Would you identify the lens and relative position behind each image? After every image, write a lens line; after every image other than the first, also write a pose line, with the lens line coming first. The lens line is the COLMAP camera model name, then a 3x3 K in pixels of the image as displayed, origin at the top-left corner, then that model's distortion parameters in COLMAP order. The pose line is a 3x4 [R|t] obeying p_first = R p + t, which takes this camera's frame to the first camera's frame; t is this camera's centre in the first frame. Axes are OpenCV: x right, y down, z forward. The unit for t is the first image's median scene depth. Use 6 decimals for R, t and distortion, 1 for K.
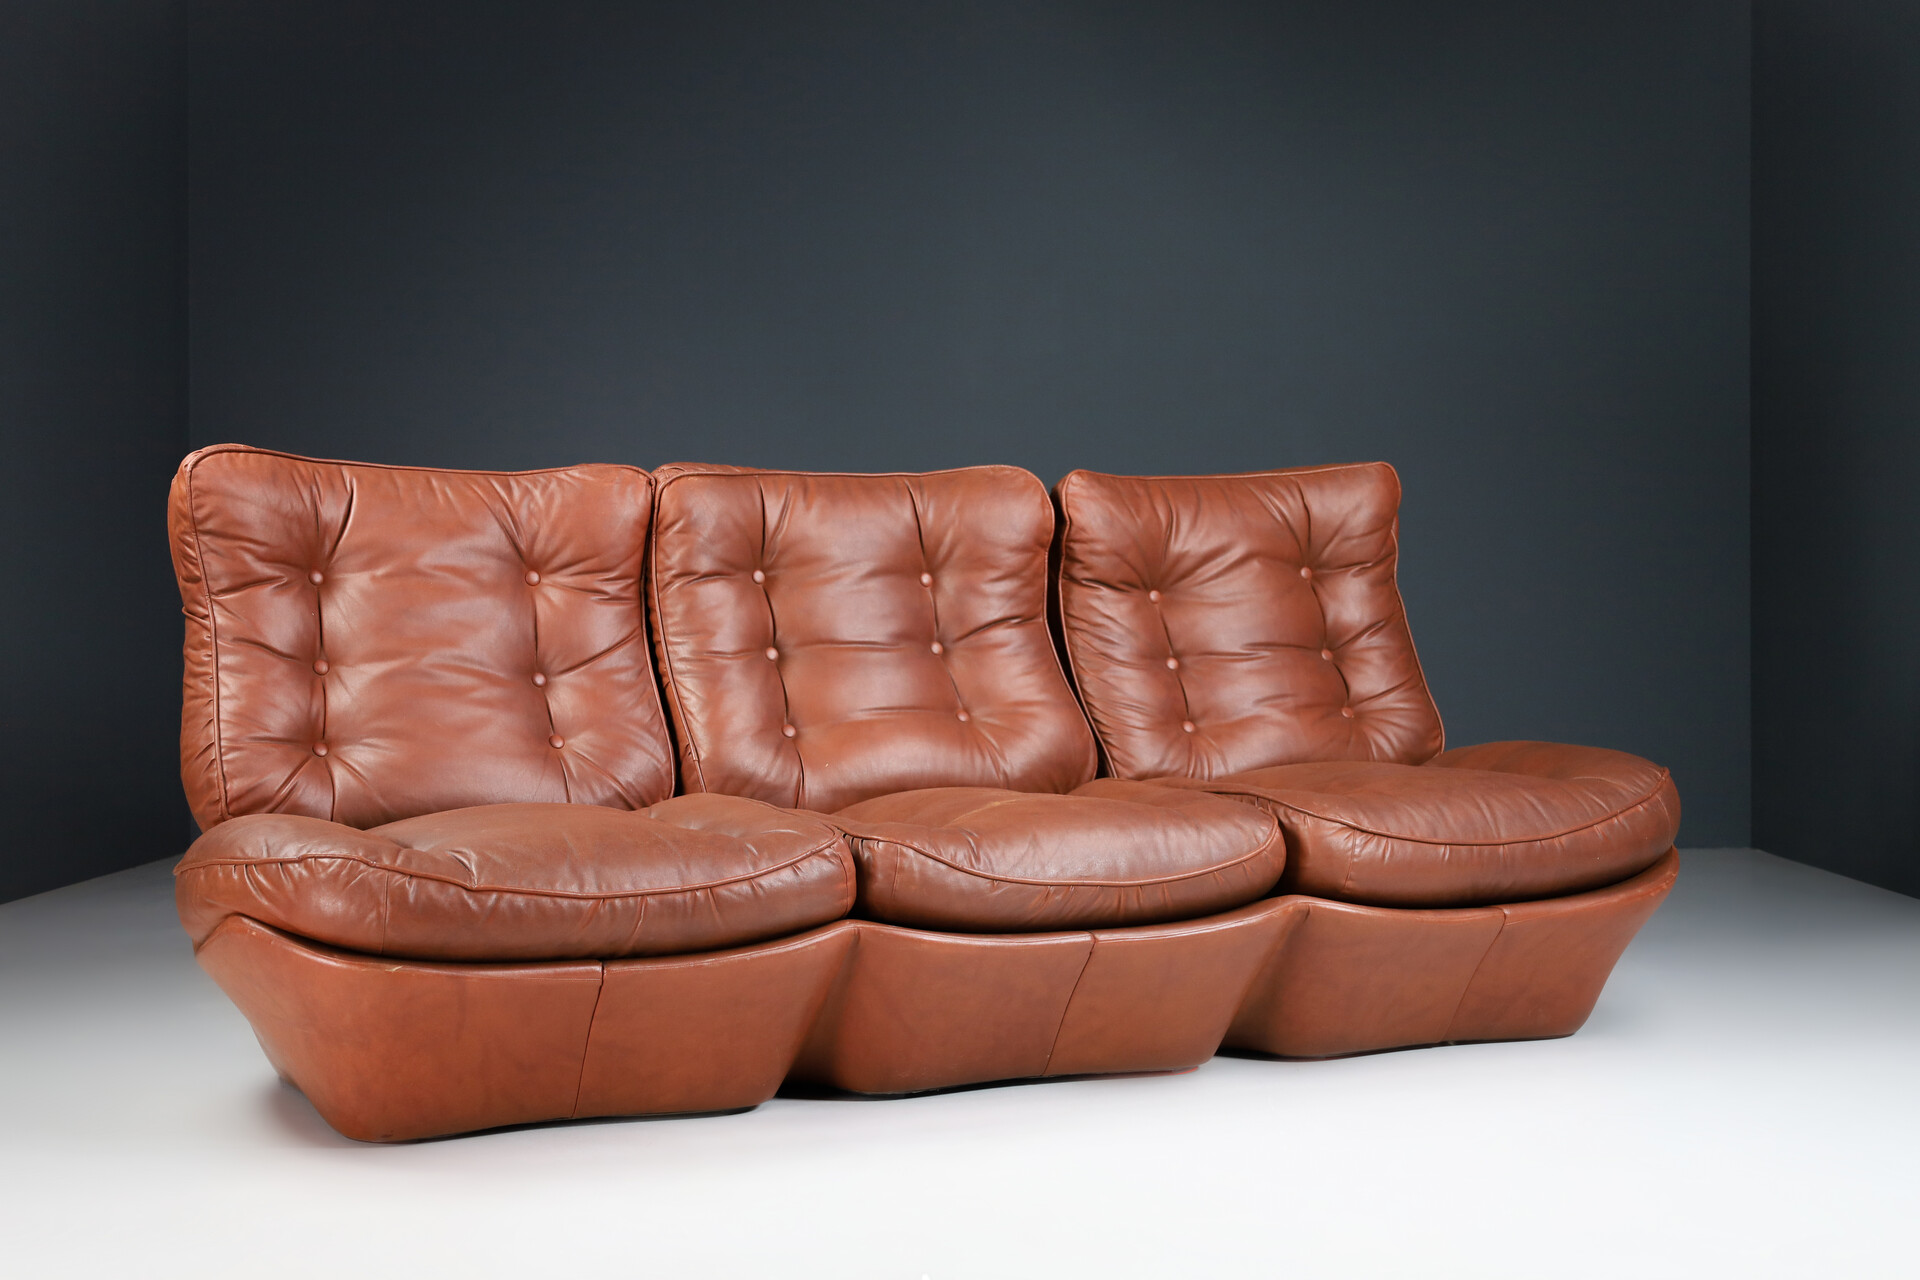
lens RADIAL K [[2629.0, 0, 962.6], [0, 2629.0, 632.9], [0, 0, 1]] dist [0.034831, 0.000000]
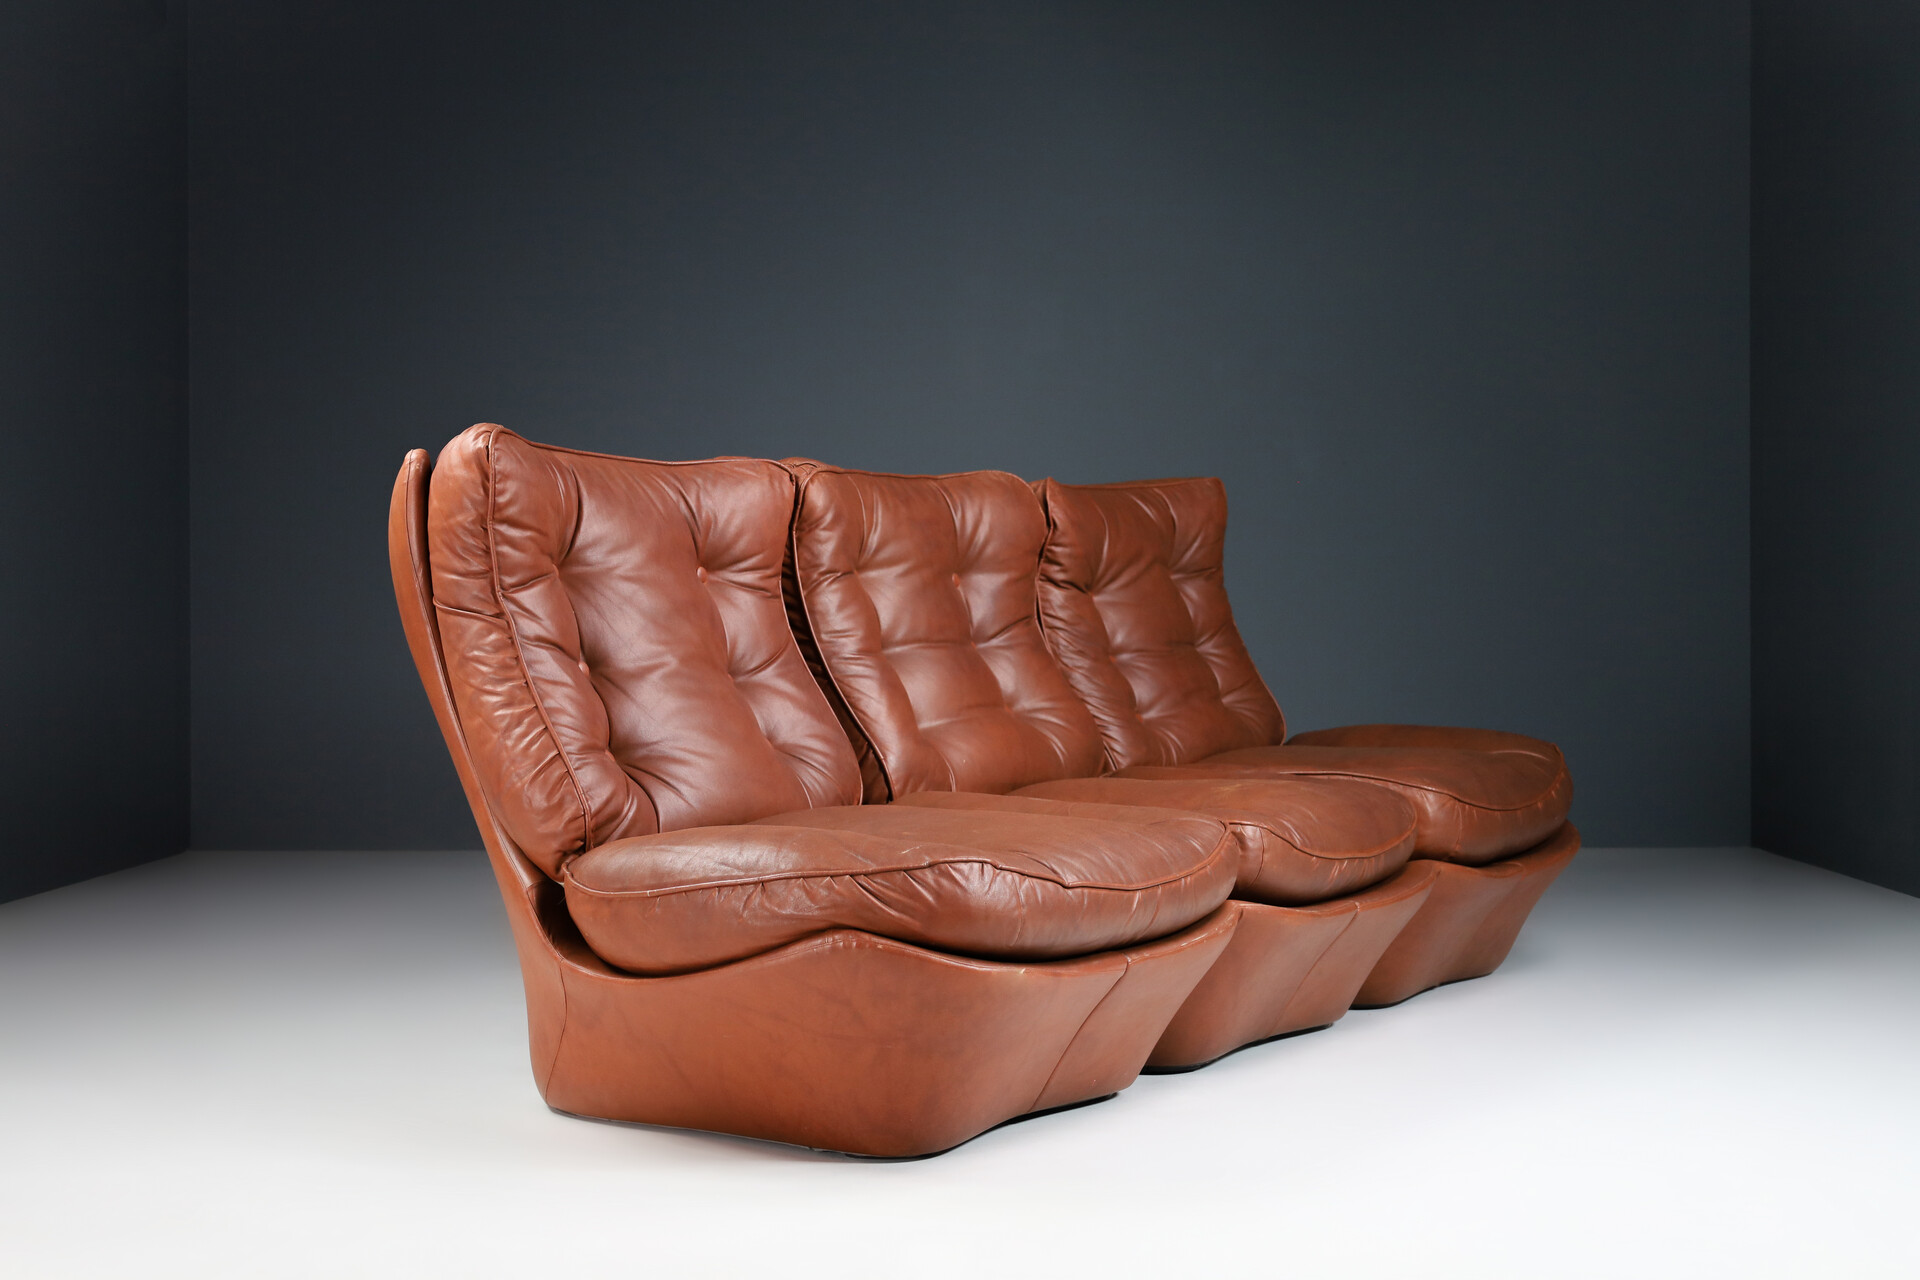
lens RADIAL K [[2629.0, 0, 965.6], [0, 2629.0, 641.8], [0, 0, 1]] dist [0.034831, 0.000000]
pose [[0.837698, -0.004119, 0.546119, -0.615681], [0.002868, 0.999991, 0.003142, 0.000800], [-0.546127, -0.001066, 0.837702, 0.152133]]
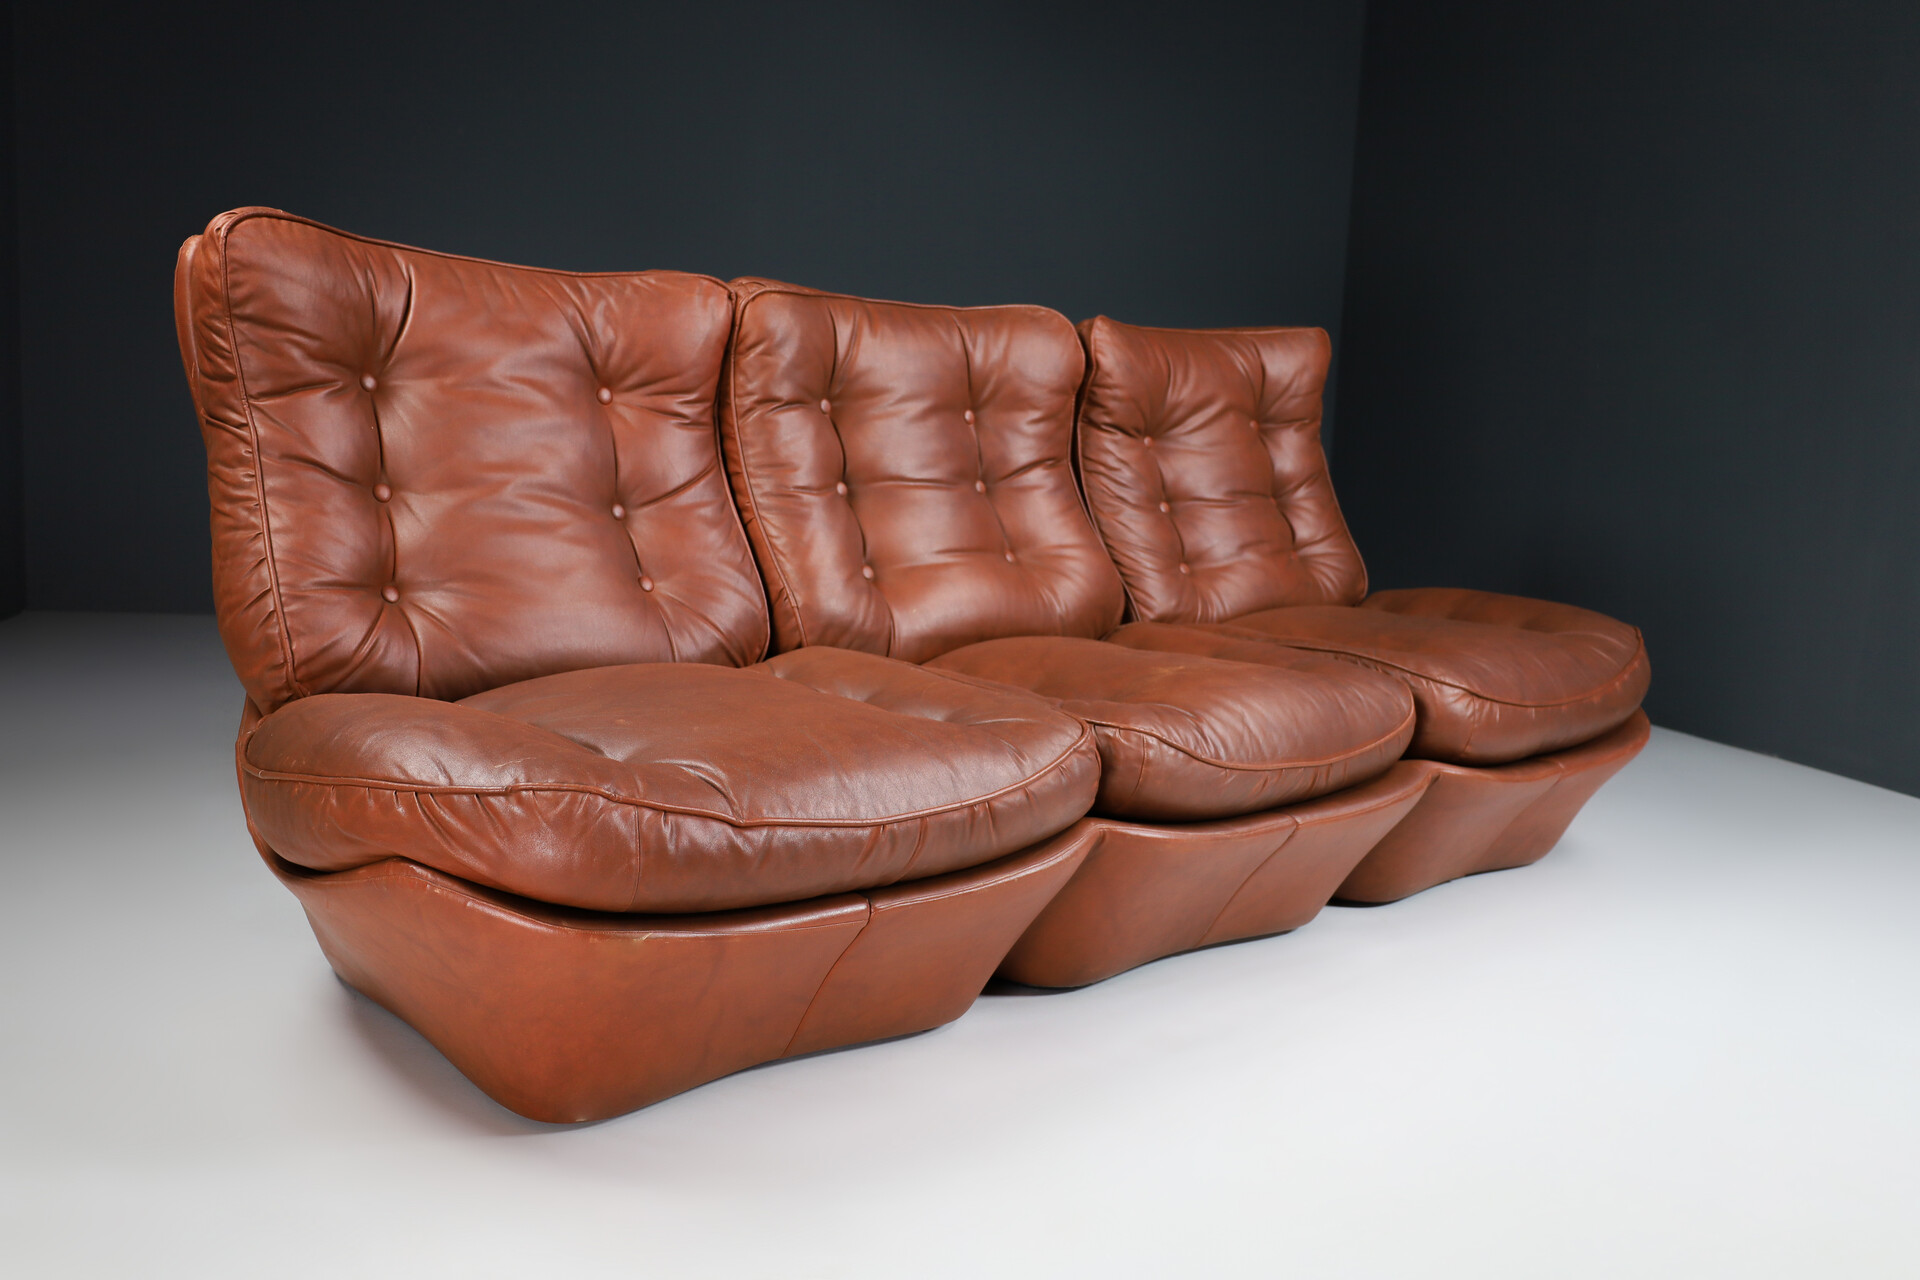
lens RADIAL K [[1597.0, 0, 942.8], [0, 1597.0, 642.5], [0, 0, 1]] dist [-0.006351, -0.000554]
pose [[0.956858, 0.011335, 0.290336, -0.213754], [-0.049385, 0.991044, 0.124069, -0.010975], [-0.286330, -0.133055, 0.948848, 0.452704]]
